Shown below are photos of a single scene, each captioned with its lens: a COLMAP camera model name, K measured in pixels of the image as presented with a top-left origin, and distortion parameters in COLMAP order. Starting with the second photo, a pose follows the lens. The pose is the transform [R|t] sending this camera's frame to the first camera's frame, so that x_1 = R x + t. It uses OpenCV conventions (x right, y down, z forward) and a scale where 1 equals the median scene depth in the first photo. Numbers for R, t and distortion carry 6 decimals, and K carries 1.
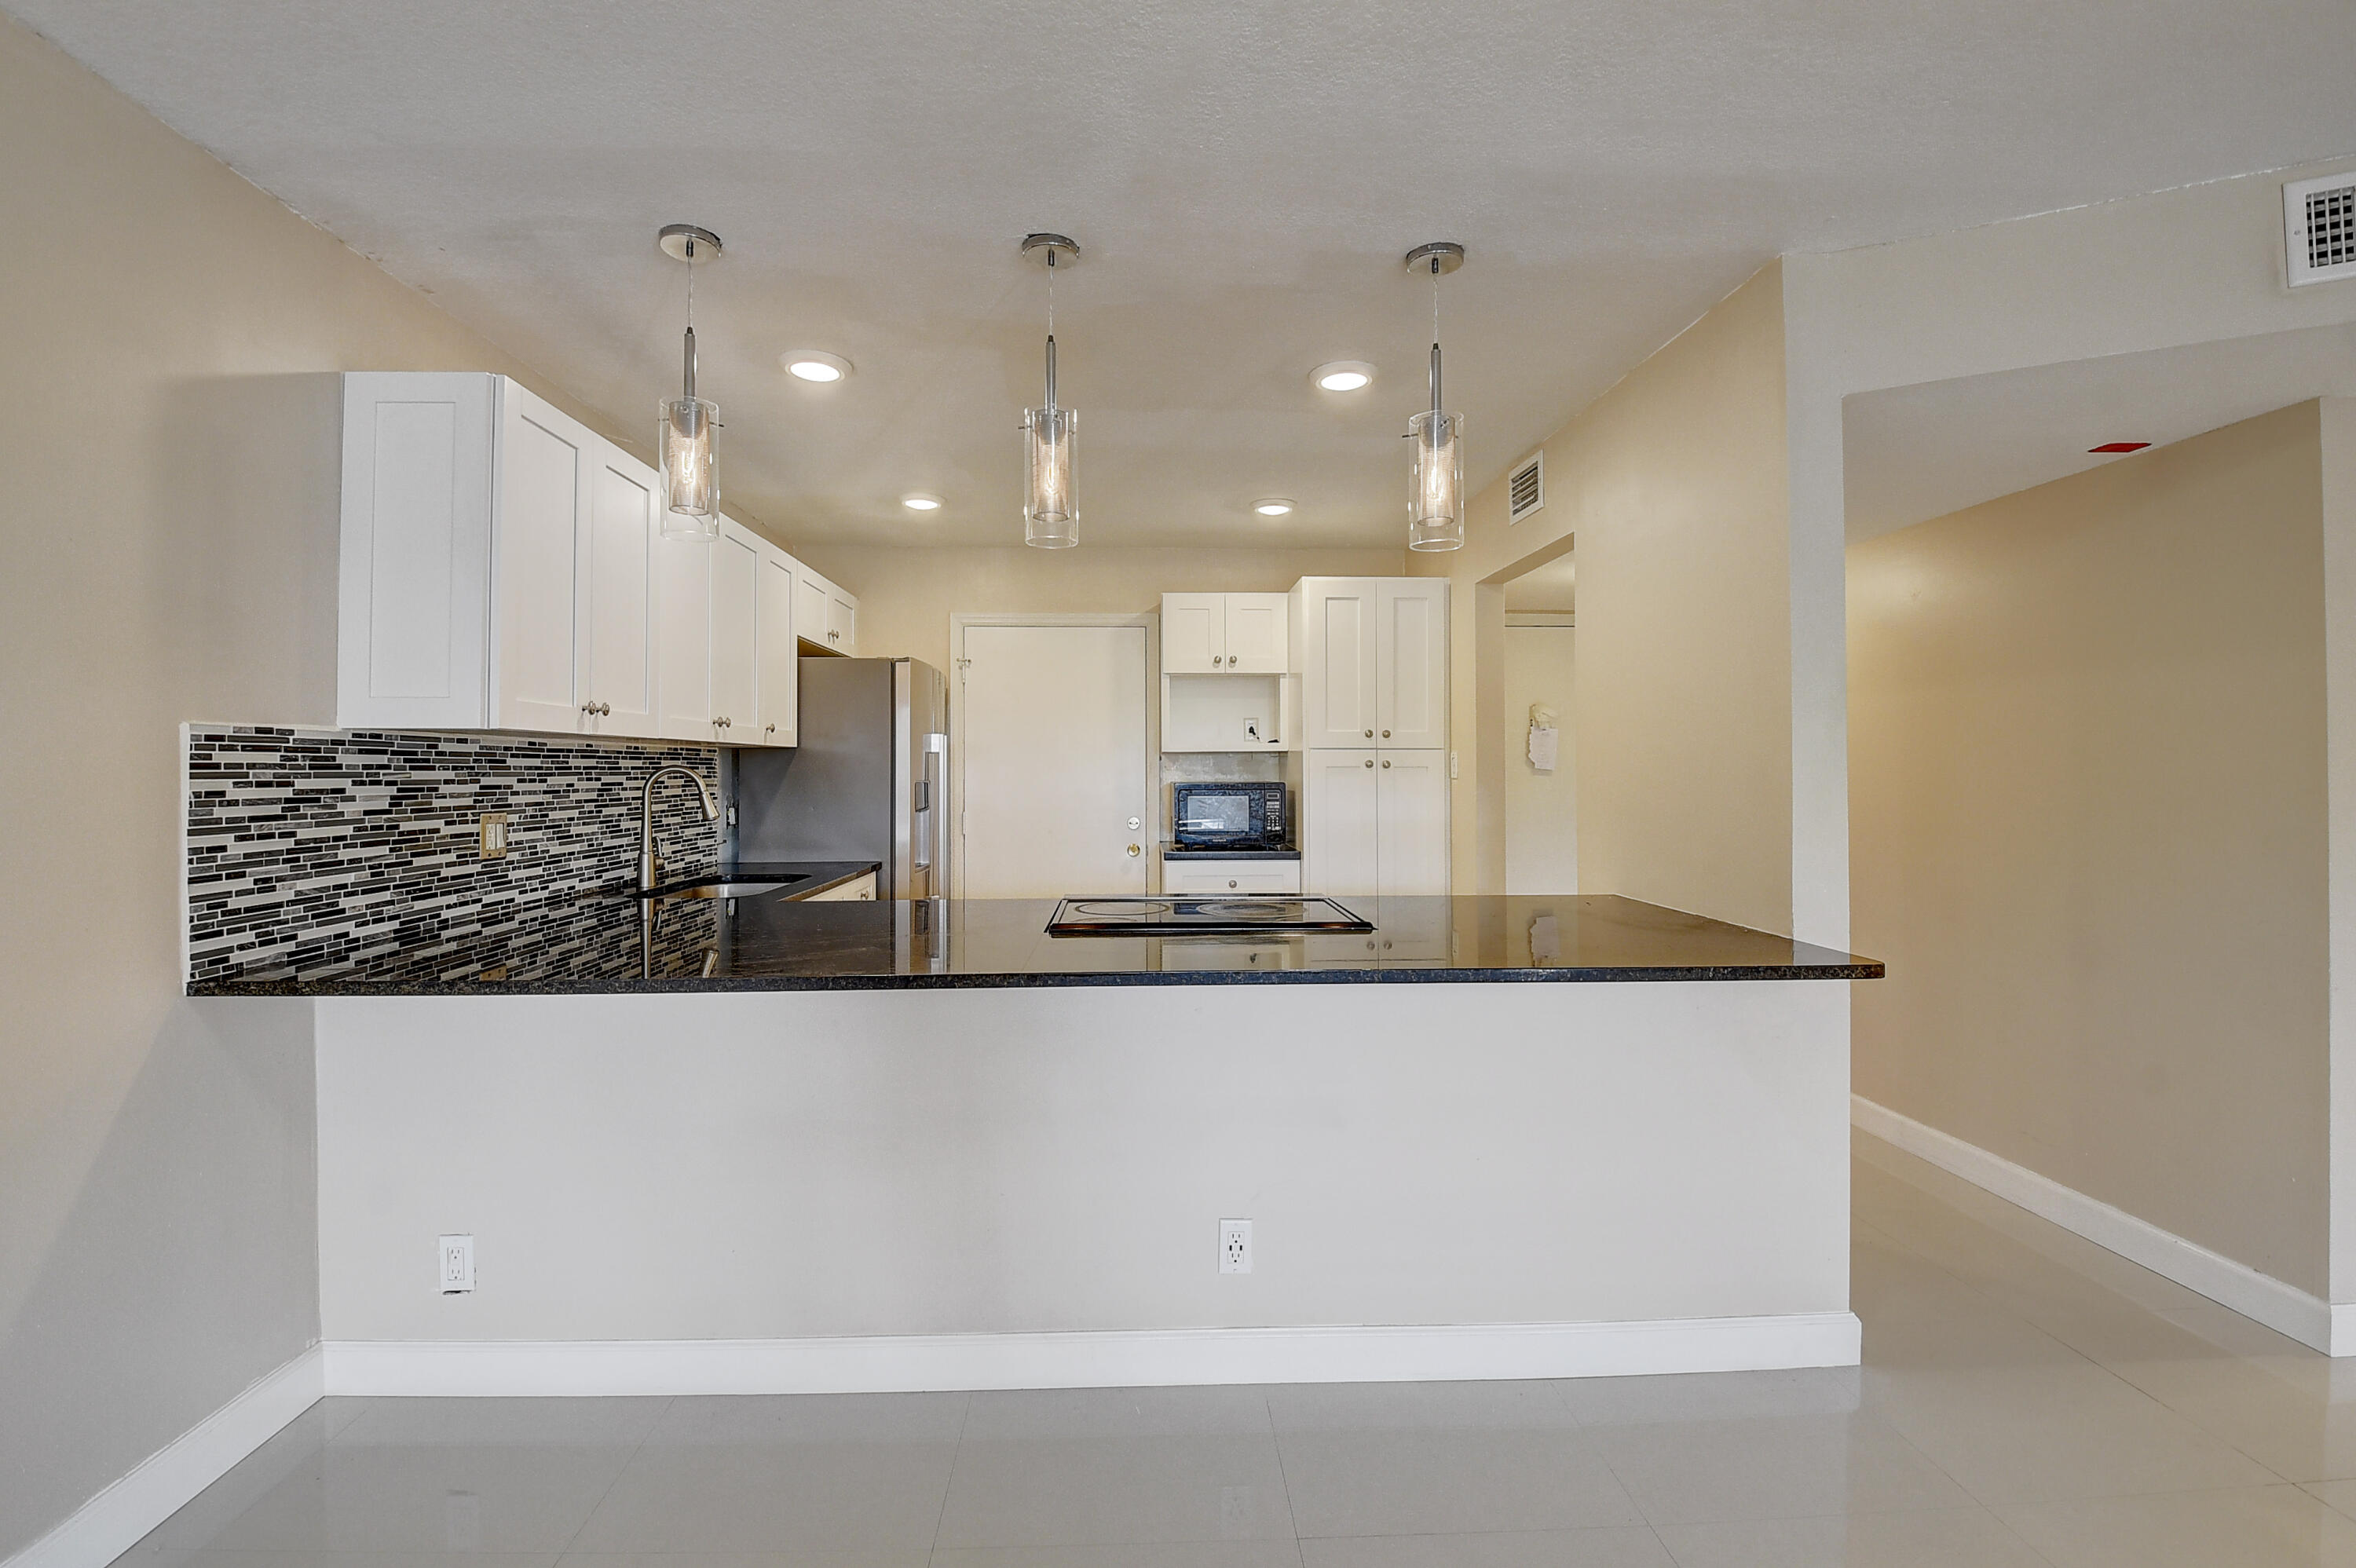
lens RADIAL K [[1040.9, 0, 1165.6], [0, 1040.9, 759.8], [0, 0, 1]] dist [0.026316, -0.034865]
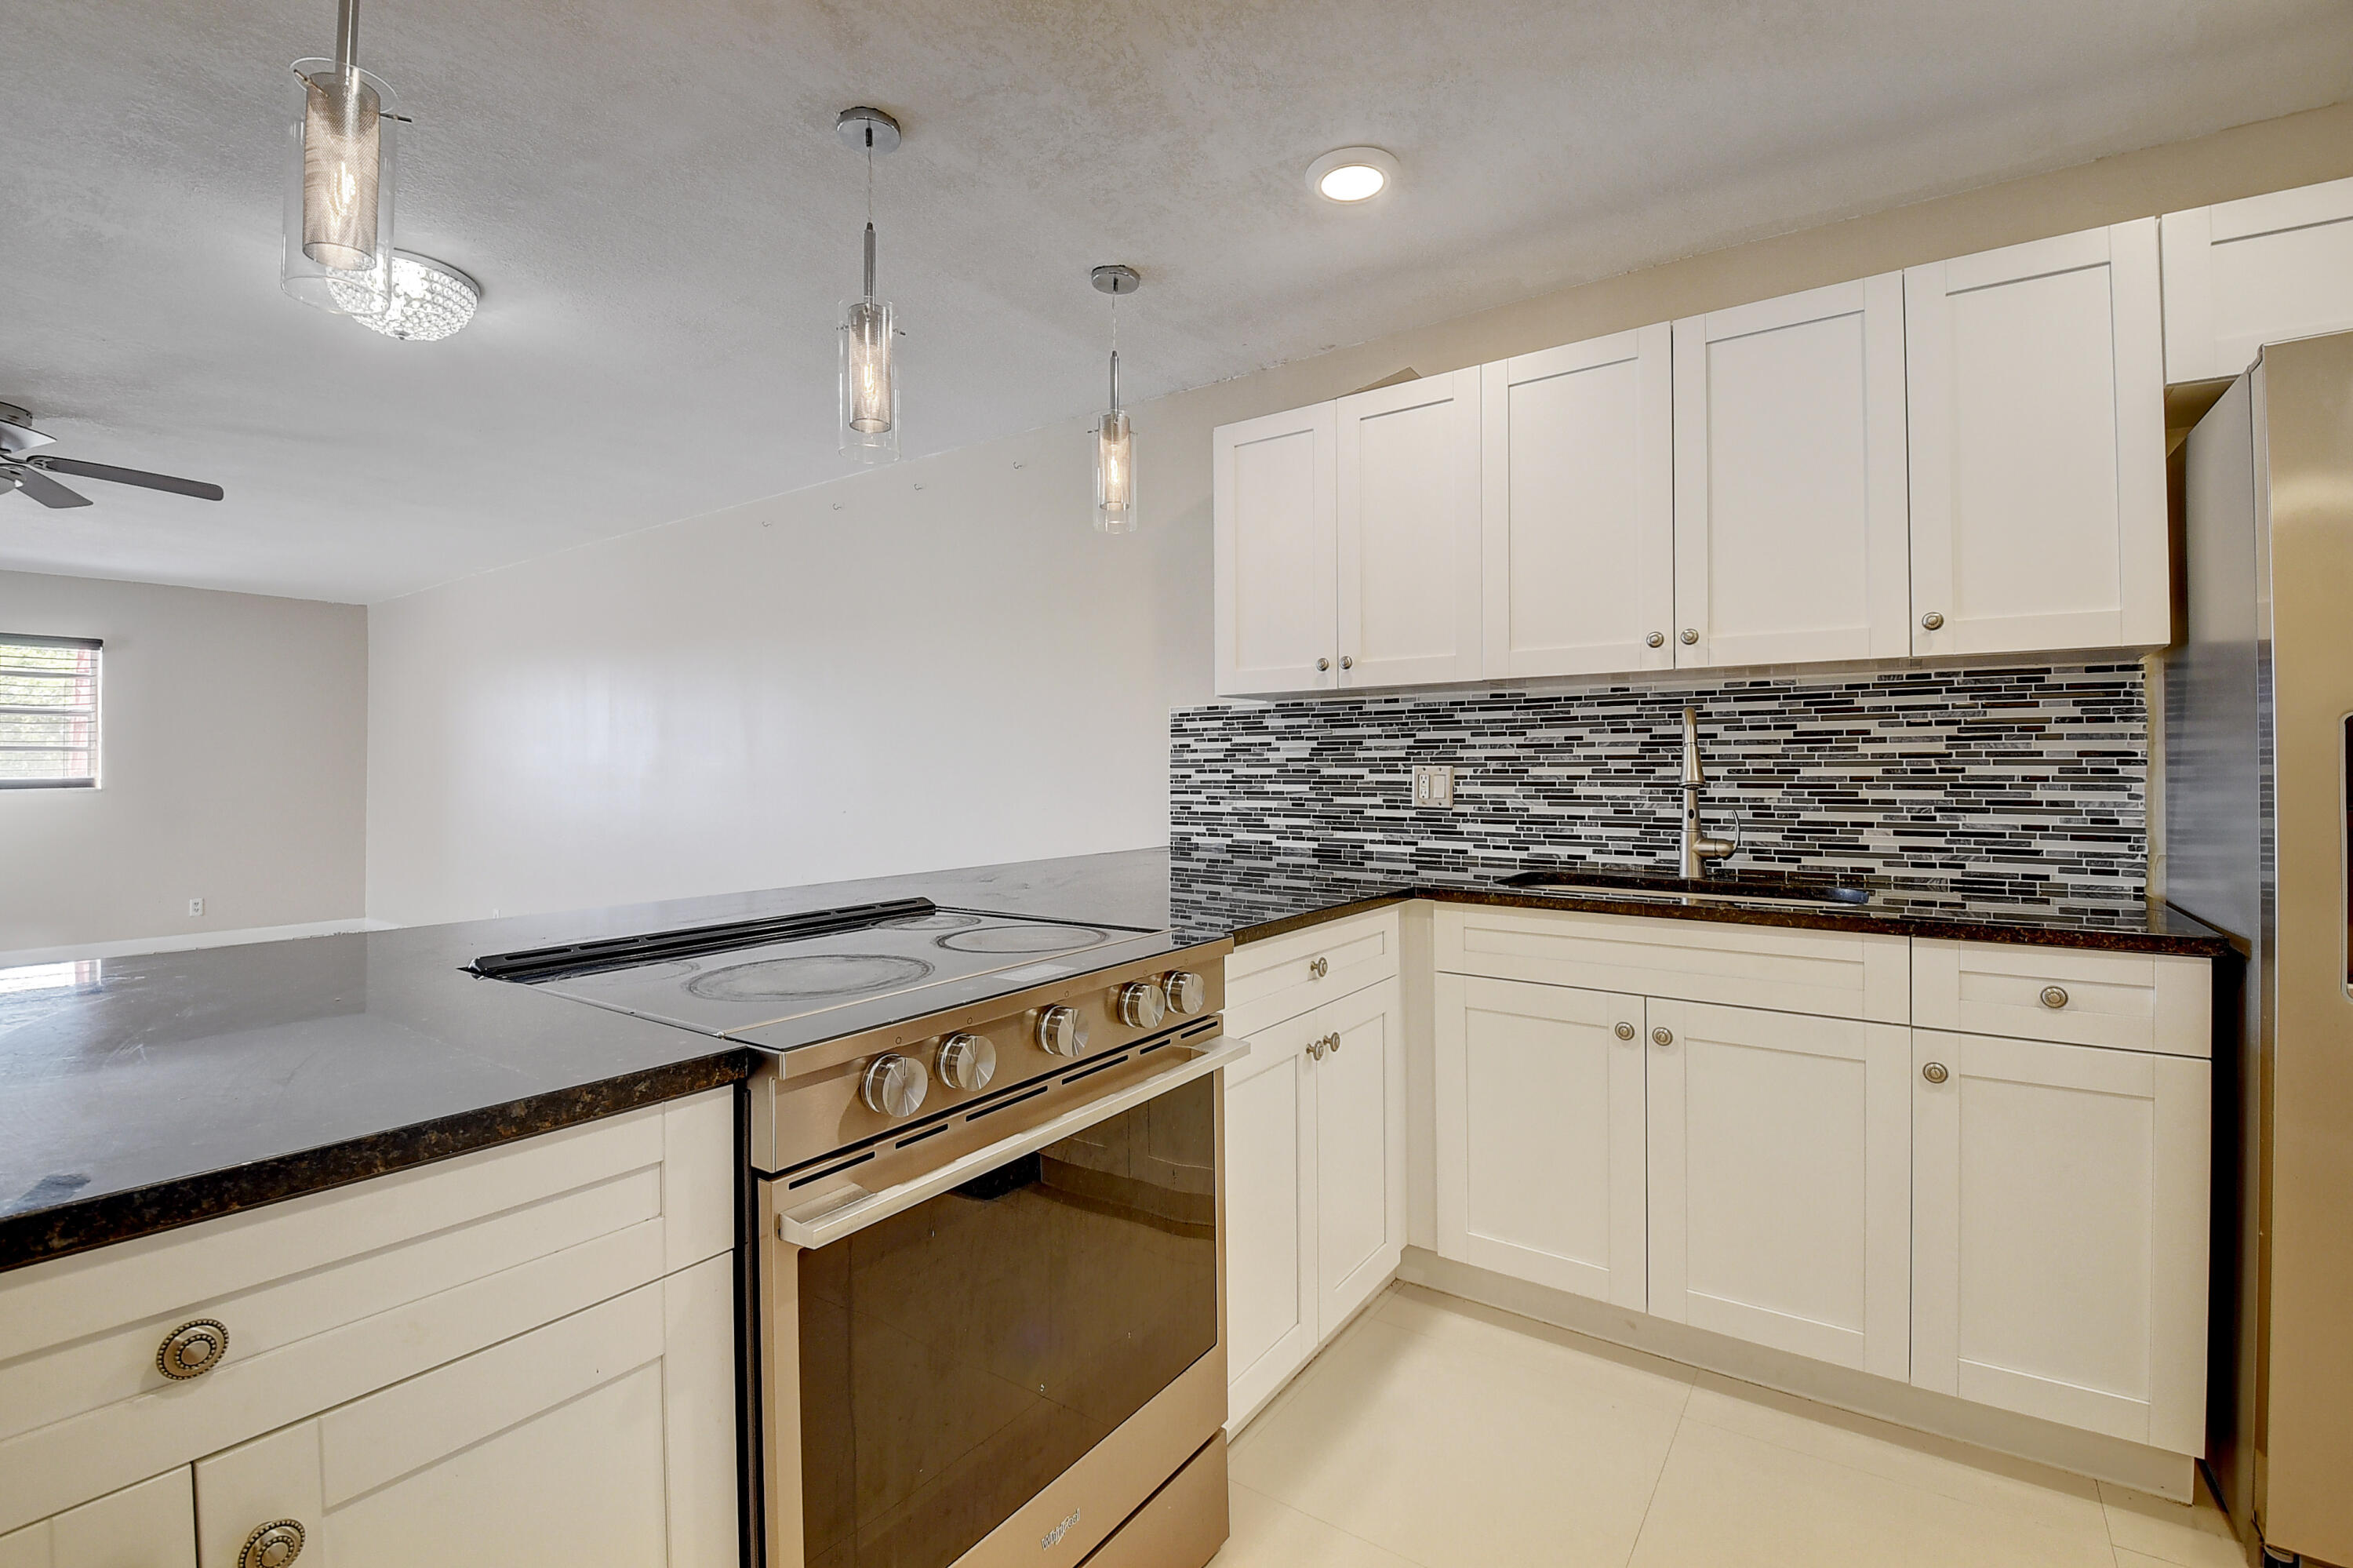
lens RADIAL K [[1035.5, 0, 1157.6], [0, 1035.5, 758.8], [0, 0, 1]] dist [0.015321, -0.034770]
pose [[-0.617981, -0.002992, -0.786187, 0.354428], [0.013208, 0.999812, -0.014187, 0.054485], [0.786082, -0.019151, -0.617826, 1.400910]]
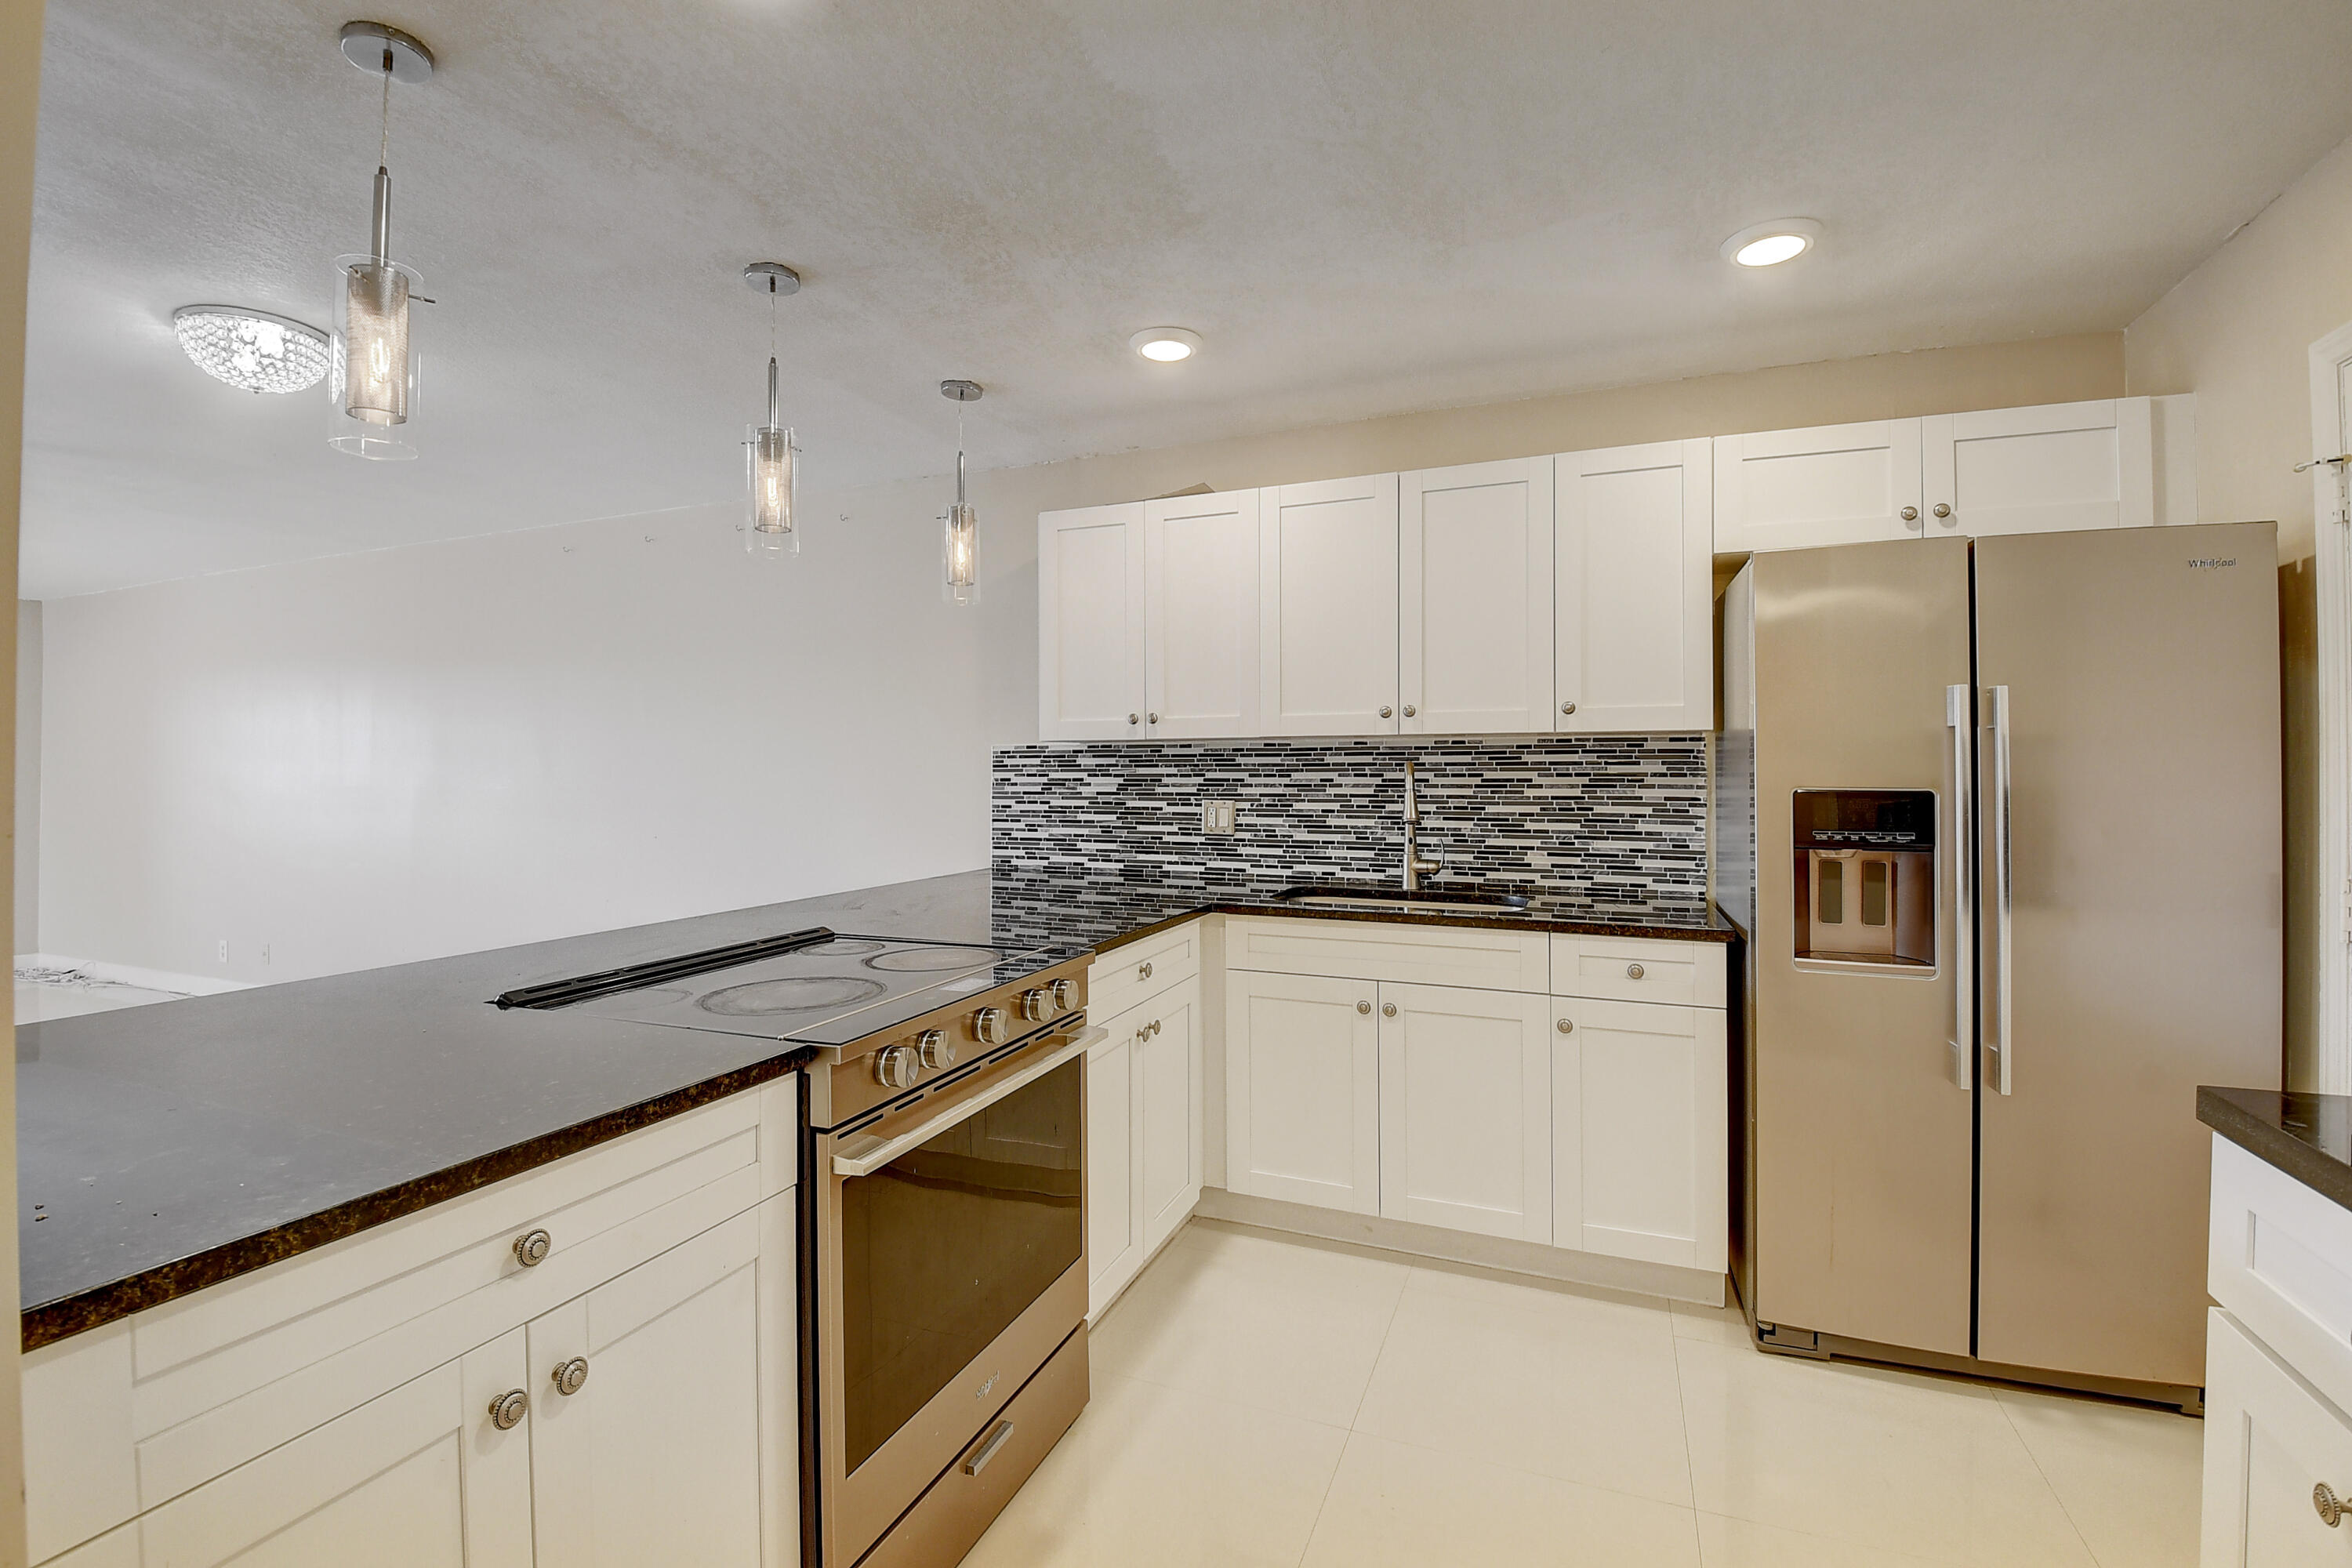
lens RADIAL K [[1039.2, 0, 1163.6], [0, 1039.2, 759.8], [0, 0, 1]] dist [0.026316, -0.034865]
pose [[-0.419597, -0.004268, -0.907700, 0.551787], [0.013122, 0.999856, -0.010767, 0.013786], [0.907616, -0.016429, -0.419481, 1.450111]]
